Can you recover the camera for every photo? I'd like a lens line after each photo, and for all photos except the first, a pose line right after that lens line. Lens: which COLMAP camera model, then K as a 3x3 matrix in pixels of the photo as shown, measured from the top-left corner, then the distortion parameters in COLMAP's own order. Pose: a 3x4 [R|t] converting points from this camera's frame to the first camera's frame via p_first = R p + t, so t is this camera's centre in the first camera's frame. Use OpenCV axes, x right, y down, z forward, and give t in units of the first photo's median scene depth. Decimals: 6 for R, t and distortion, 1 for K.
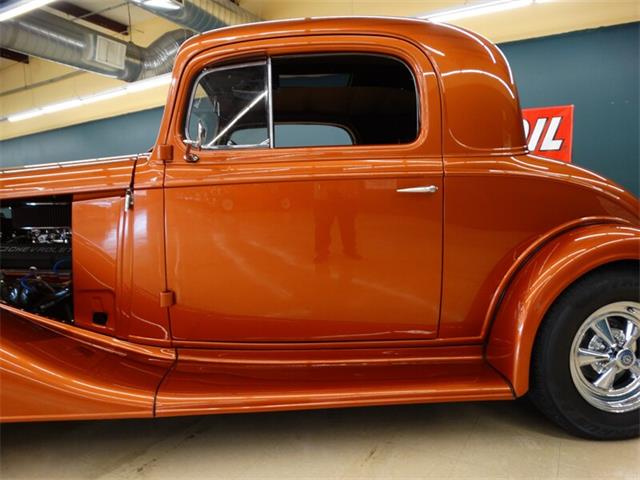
lens RADIAL K [[474.1, 0, 320.0], [0, 474.1, 240.0], [0, 0, 1]] dist [-0.002224, 0.041156]
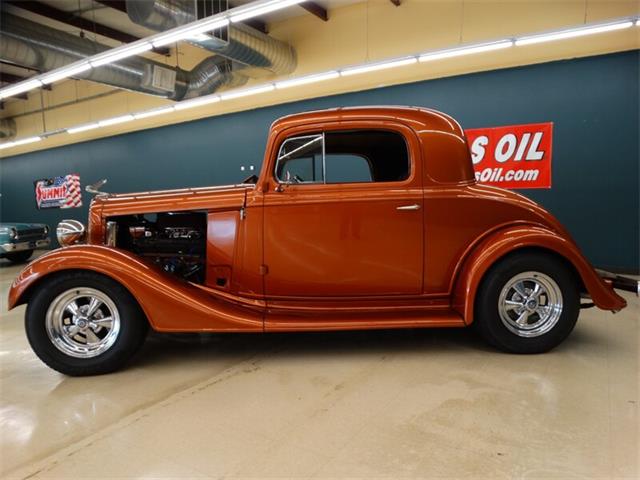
lens RADIAL K [[464.2, 0, 316.3], [0, 464.2, 237.0], [0, 0, 1]] dist [0.003233, -0.000564]
pose [[0.999277, -0.001582, -0.037990, -0.063452], [0.001738, 0.999990, 0.004079, -0.002653], [0.037983, -0.004142, 0.999270, -0.652228]]
